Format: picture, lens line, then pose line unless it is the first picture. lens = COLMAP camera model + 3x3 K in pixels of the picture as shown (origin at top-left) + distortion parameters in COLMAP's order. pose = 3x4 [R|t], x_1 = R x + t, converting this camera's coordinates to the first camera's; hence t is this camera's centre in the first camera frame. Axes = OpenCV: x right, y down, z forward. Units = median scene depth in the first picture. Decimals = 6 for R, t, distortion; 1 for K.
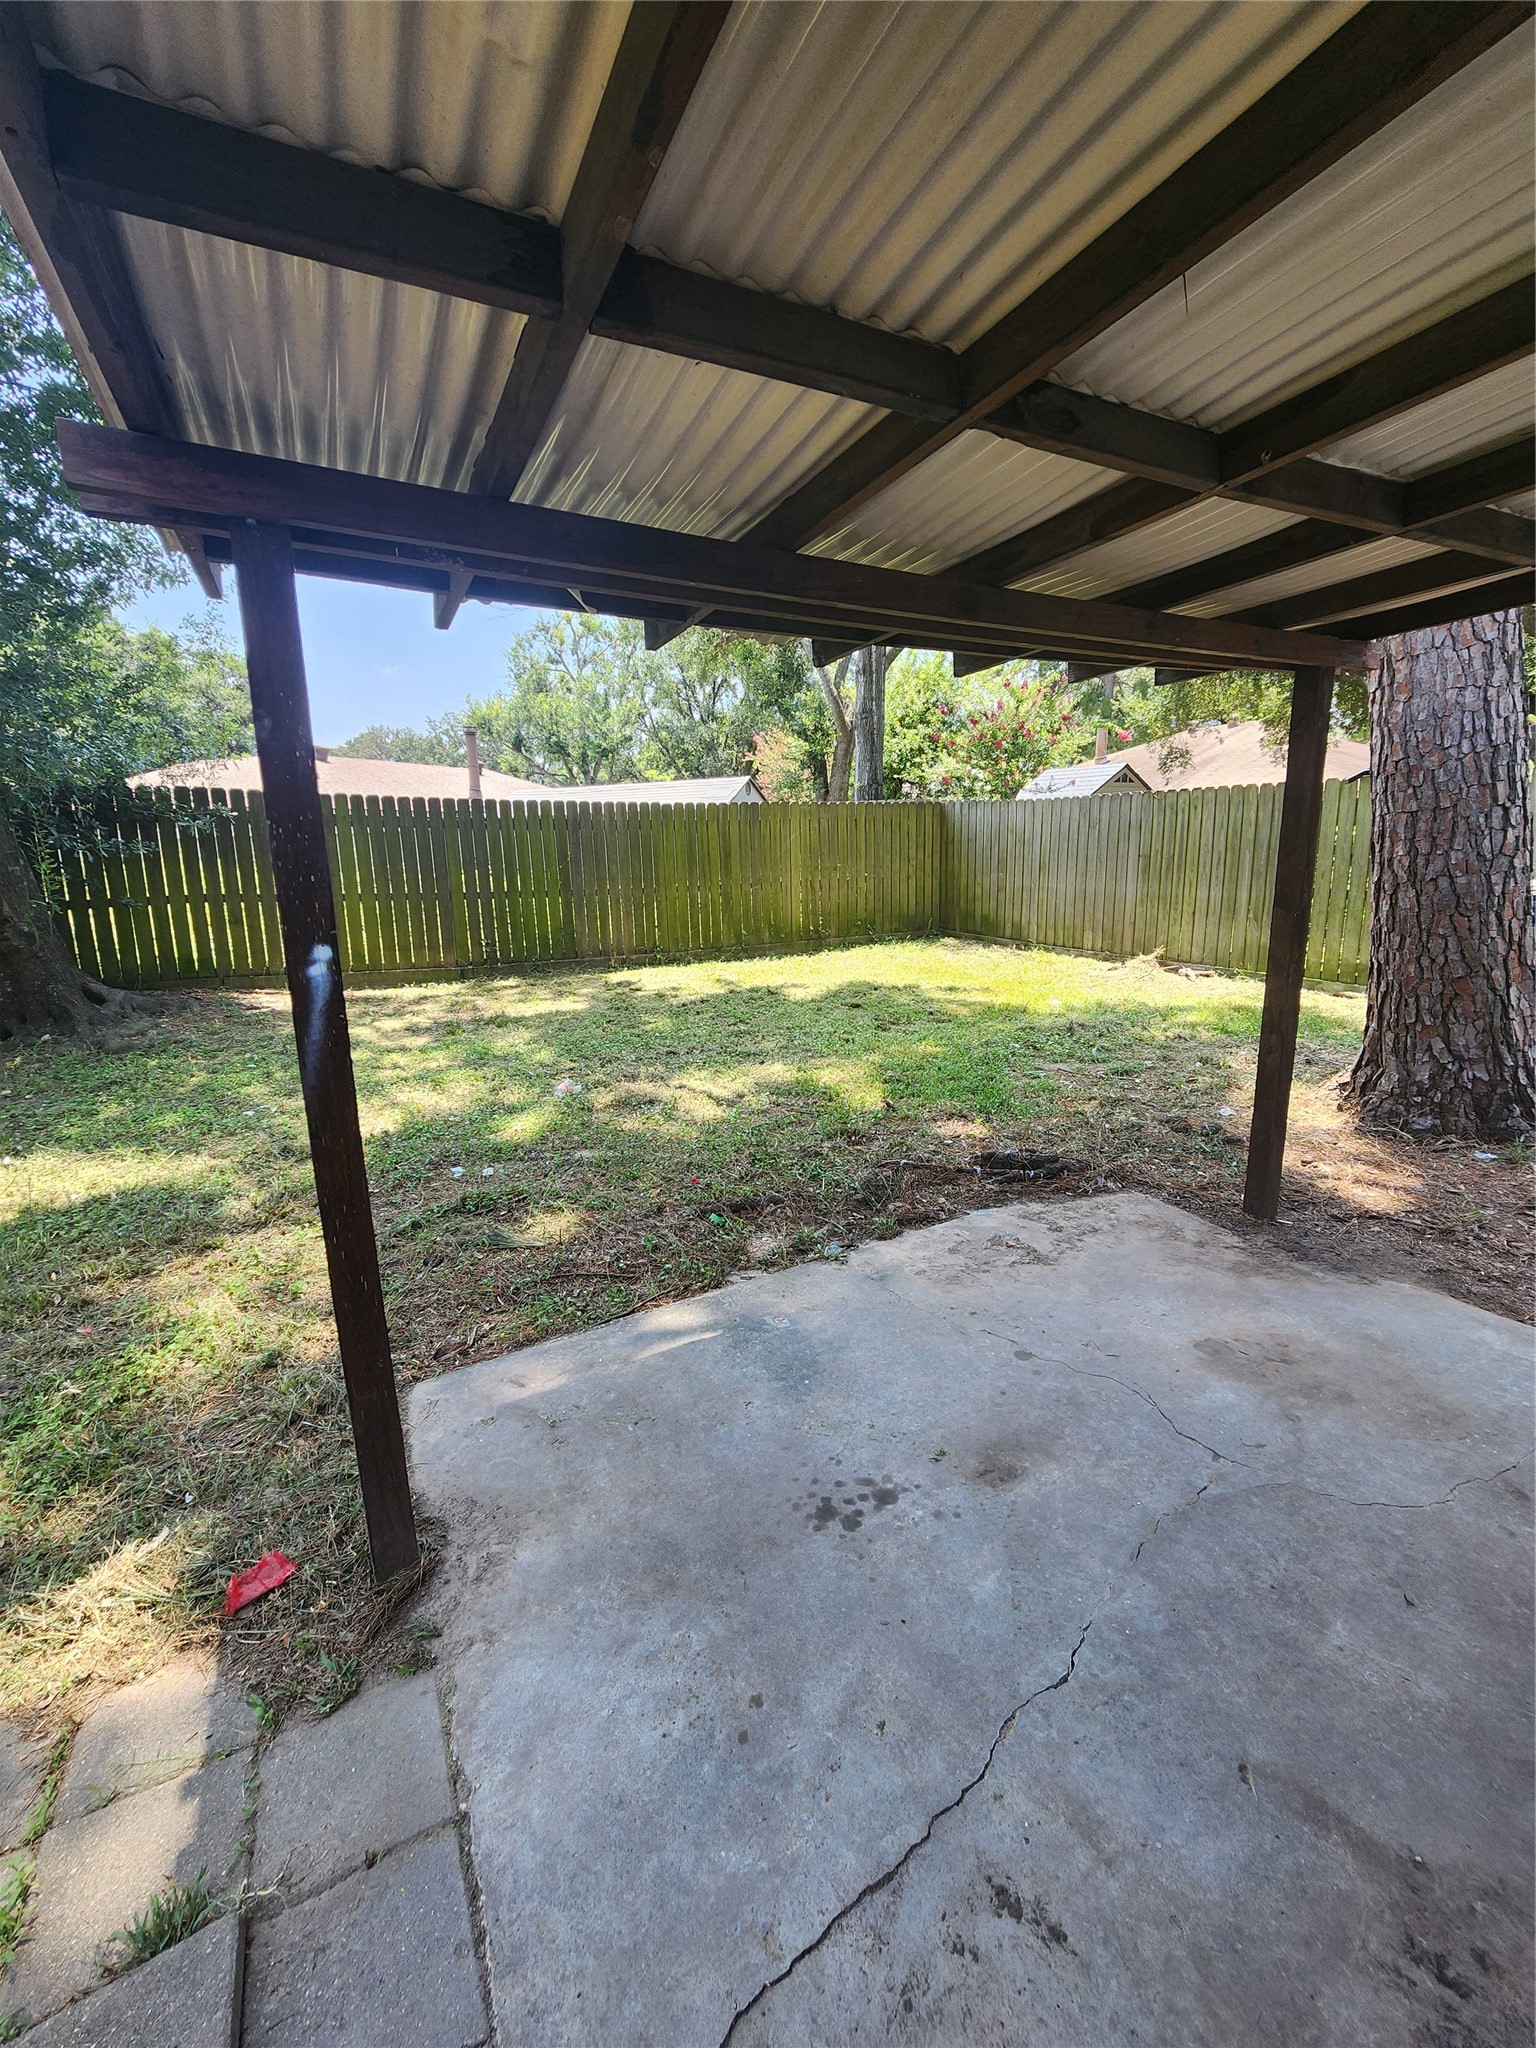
lens RADIAL K [[841.8, 0, 771.9], [0, 841.8, 1013.3], [0, 0, 1]] dist [-0.000814, 0.000610]
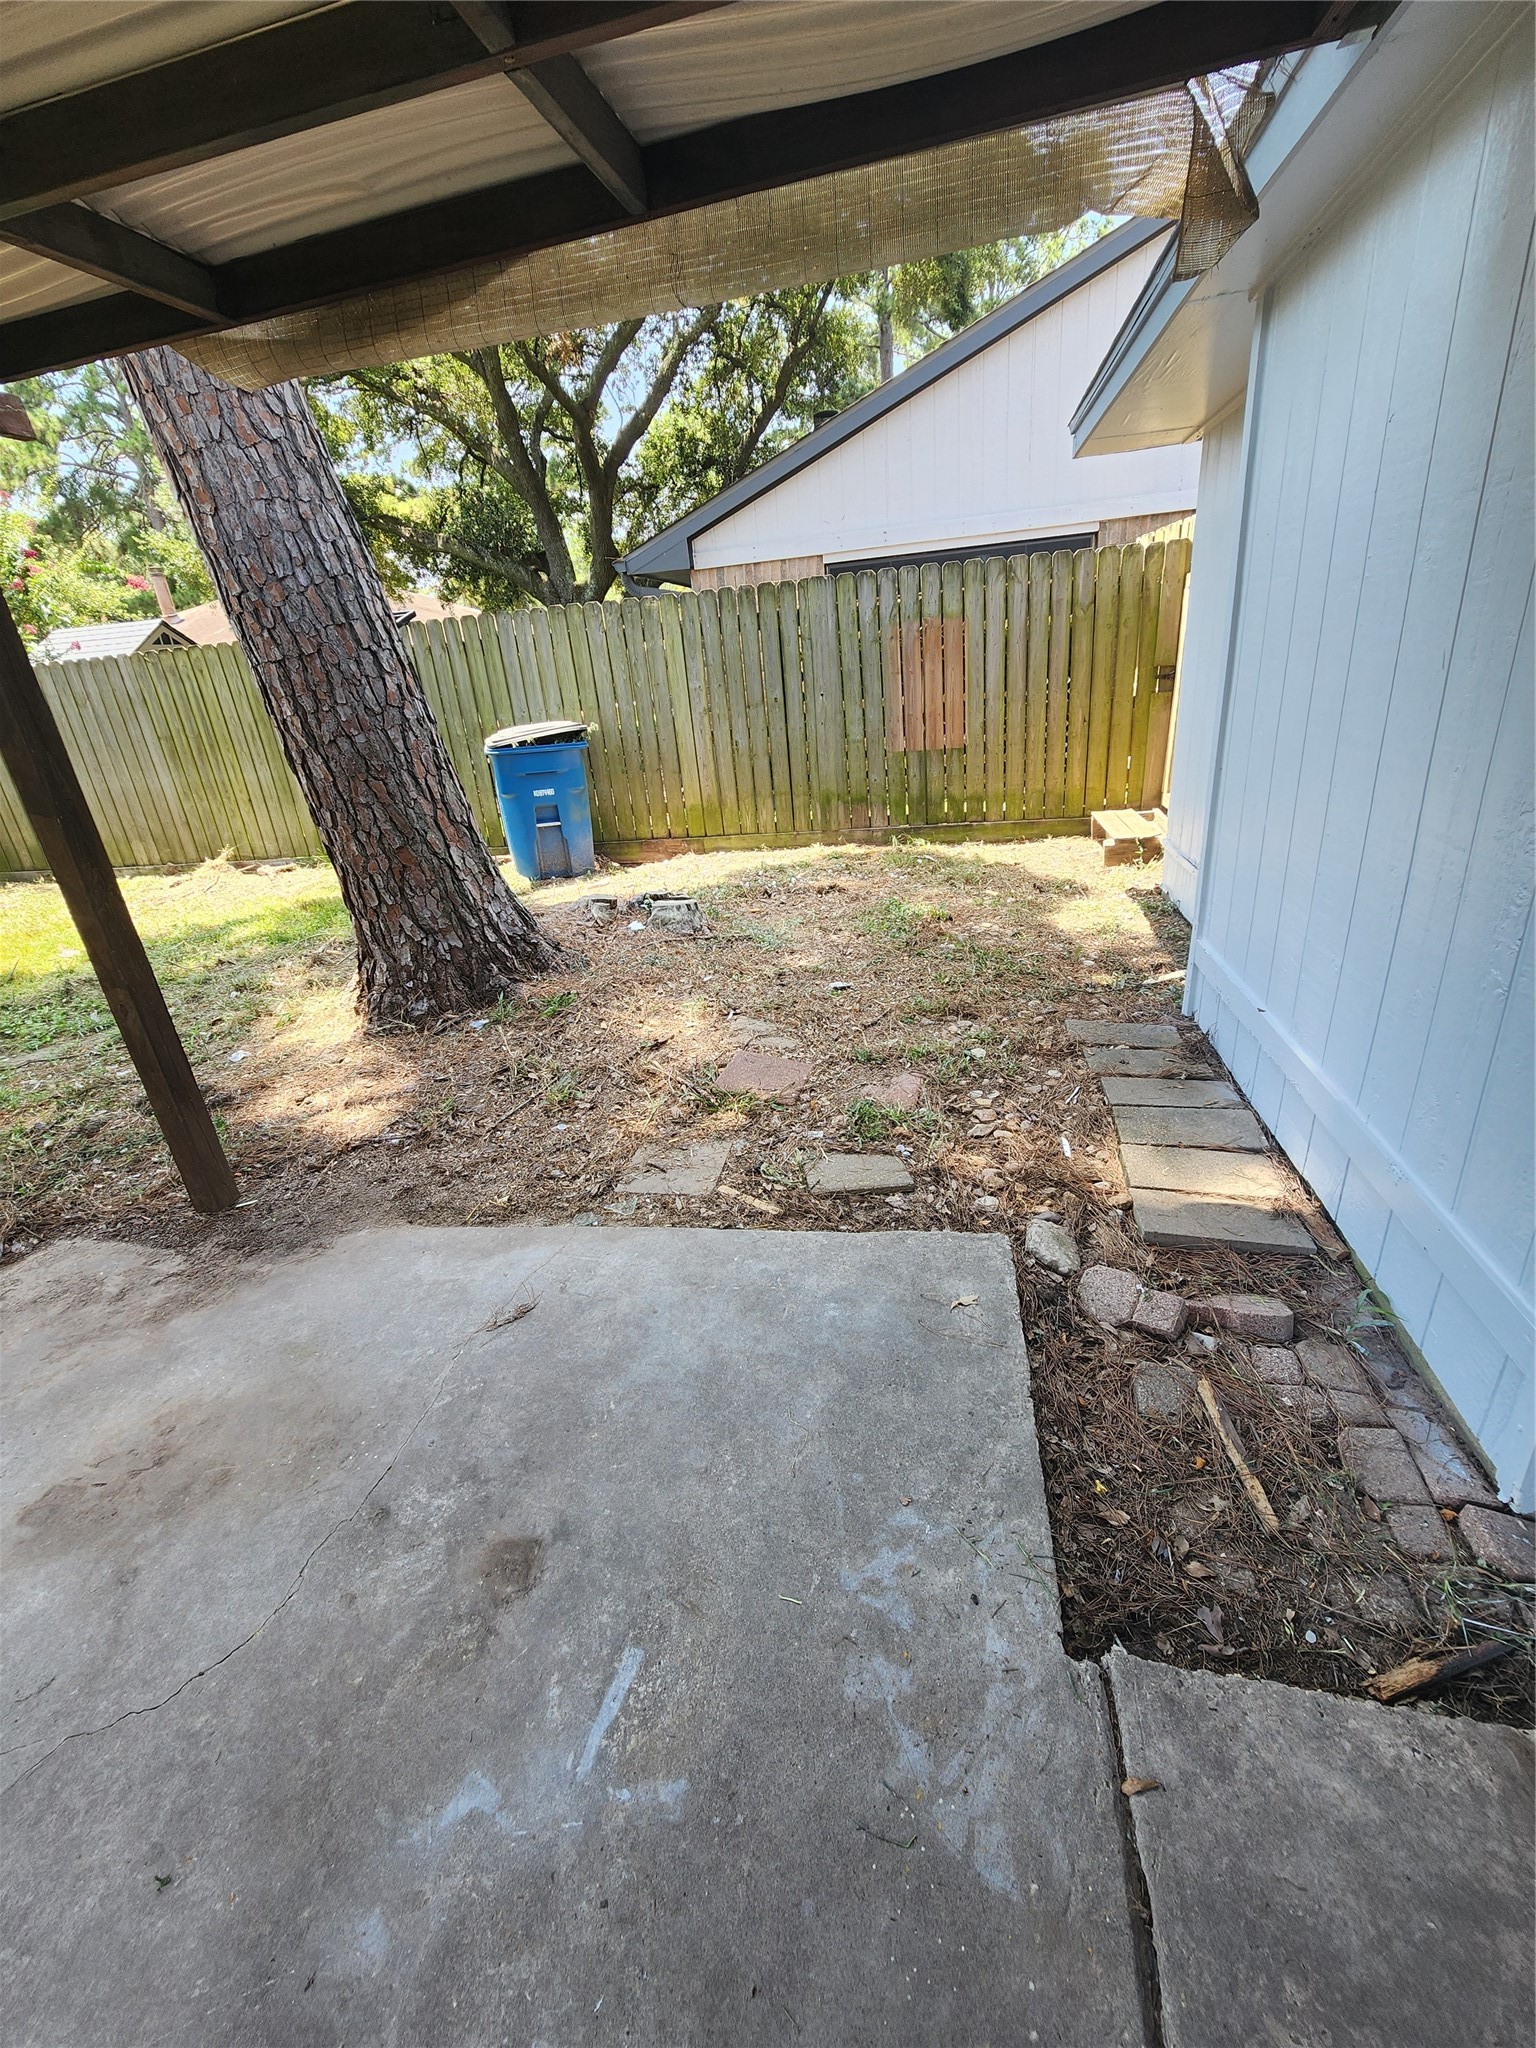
lens RADIAL K [[841.8, 0, 757.1], [0, 841.8, 1021.7], [0, 0, 1]] dist [-0.000814, 0.000610]
pose [[0.640574, -0.336350, 0.690314, 0.372820], [0.228118, 0.941737, 0.247173, -0.001658], [-0.733231, -0.000860, 0.679980, 0.088860]]
